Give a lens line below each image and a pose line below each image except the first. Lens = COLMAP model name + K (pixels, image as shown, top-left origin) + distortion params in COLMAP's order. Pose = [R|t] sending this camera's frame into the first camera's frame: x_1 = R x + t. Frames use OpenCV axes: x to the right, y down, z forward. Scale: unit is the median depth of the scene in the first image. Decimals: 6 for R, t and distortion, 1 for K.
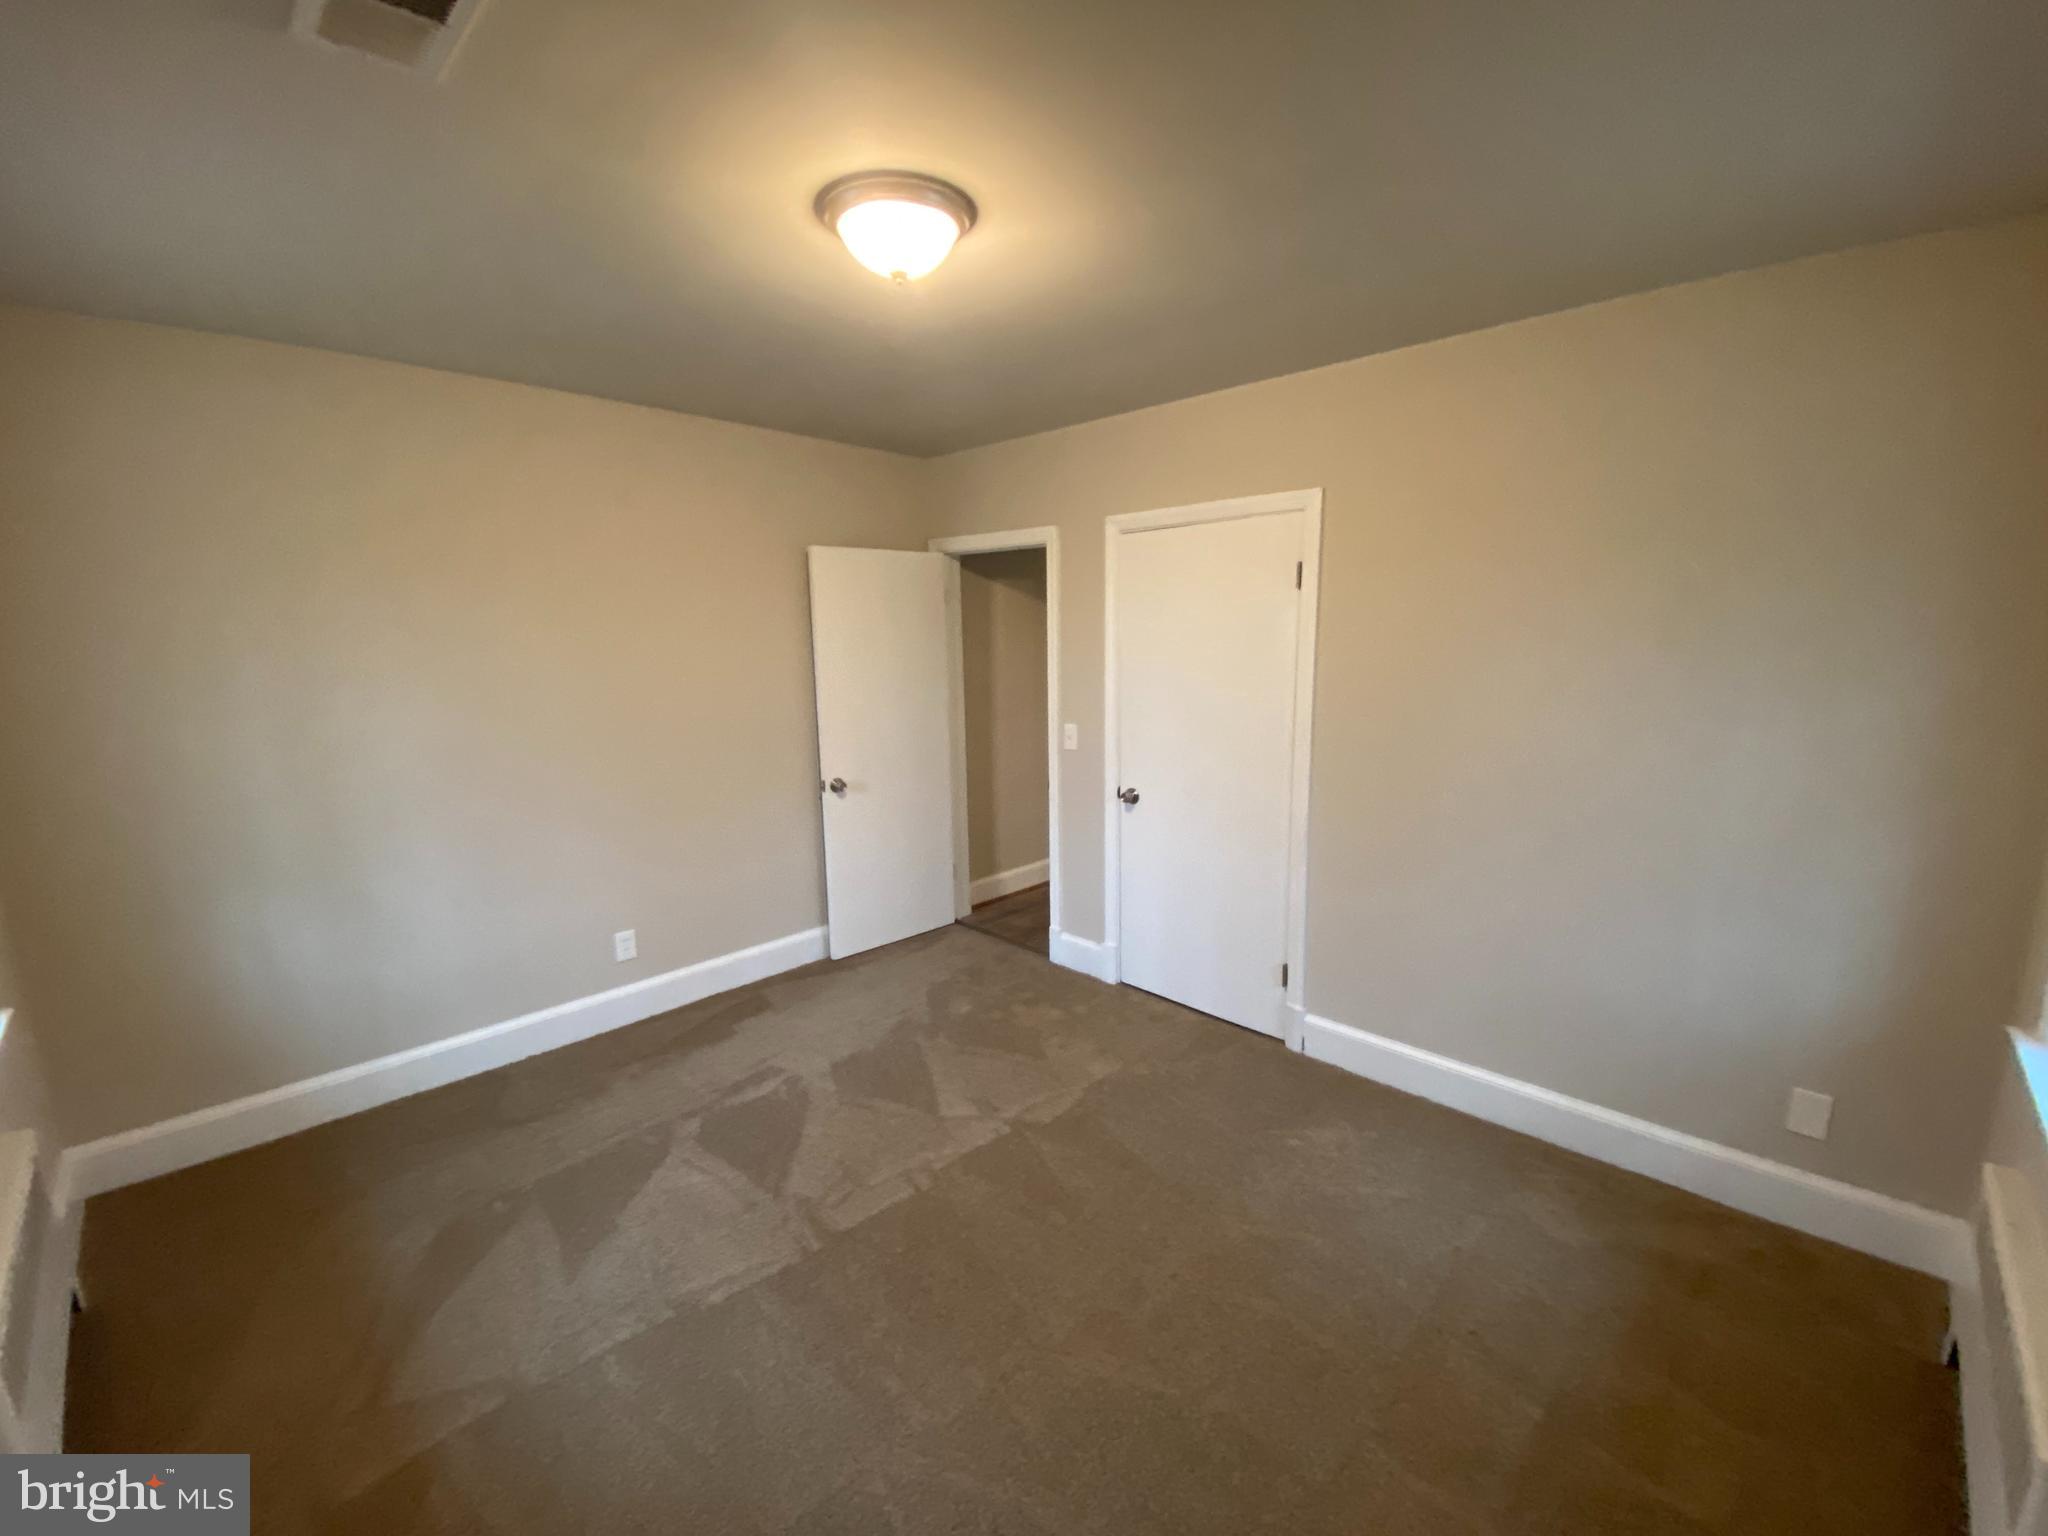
lens RADIAL K [[827.5, 0, 1024.0], [0, 827.5, 768.0], [0, 0, 1]] dist [0.017098, -0.022874]
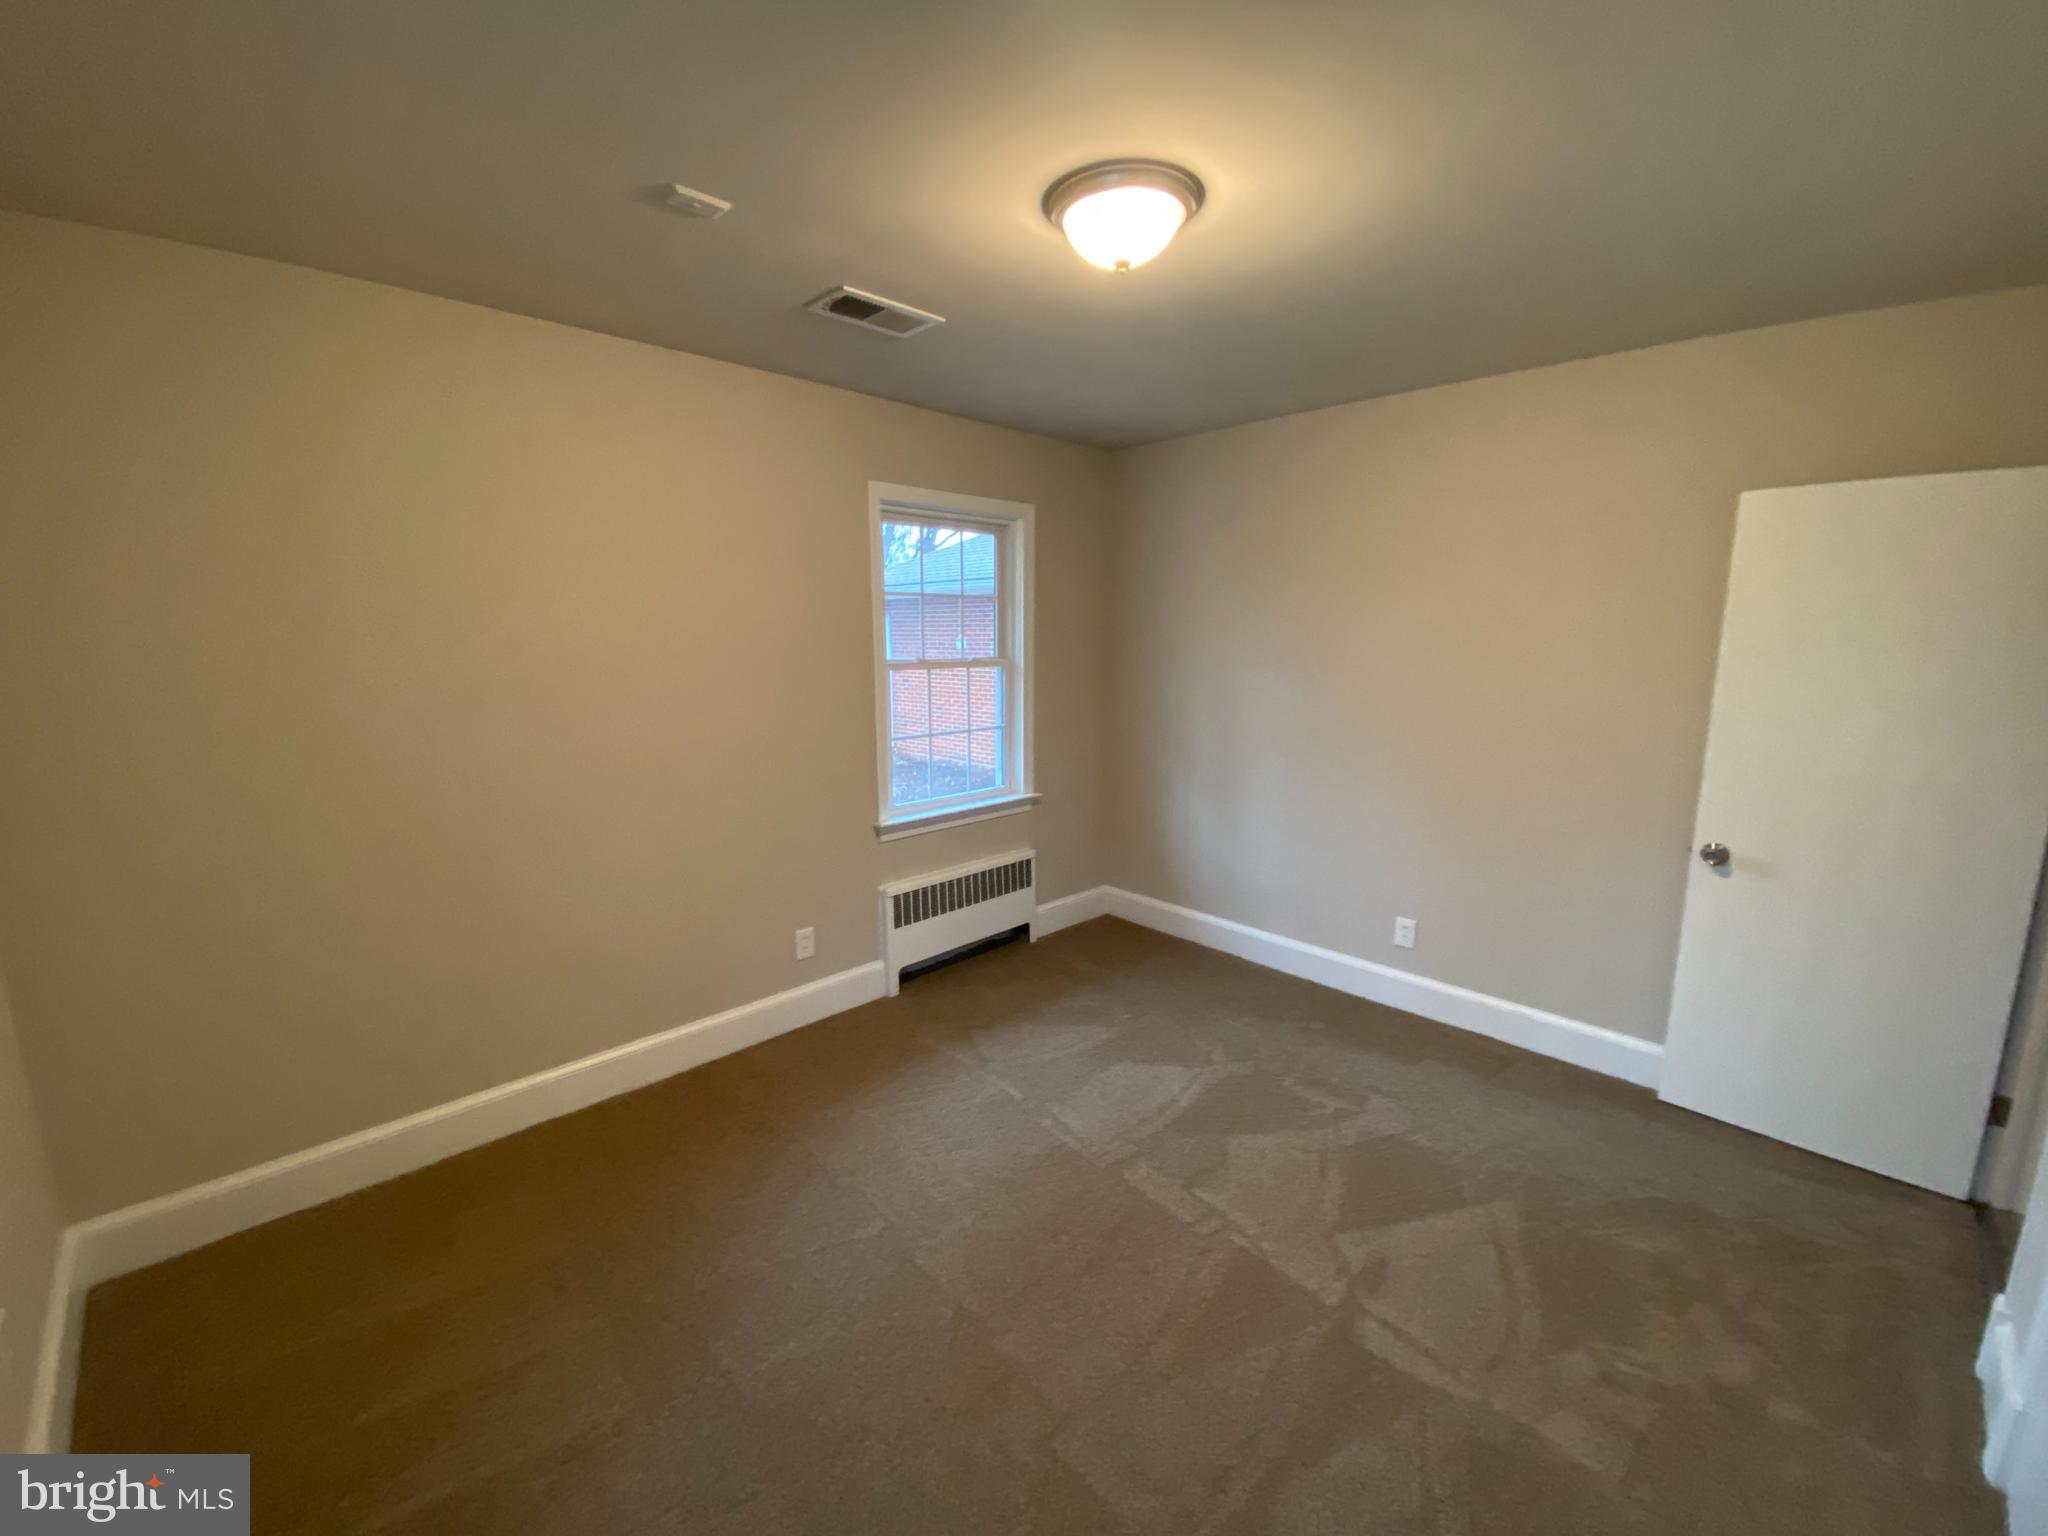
lens RADIAL K [[824.6, 0, 1025.6], [0, 824.6, 764.7], [0, 0, 1]] dist [0.033656, -0.028418]
pose [[-0.028840, 0.172315, -0.984620, 0.552159], [-0.164745, 0.970739, 0.174711, -0.094612], [0.985914, 0.167250, 0.000392, 0.575282]]
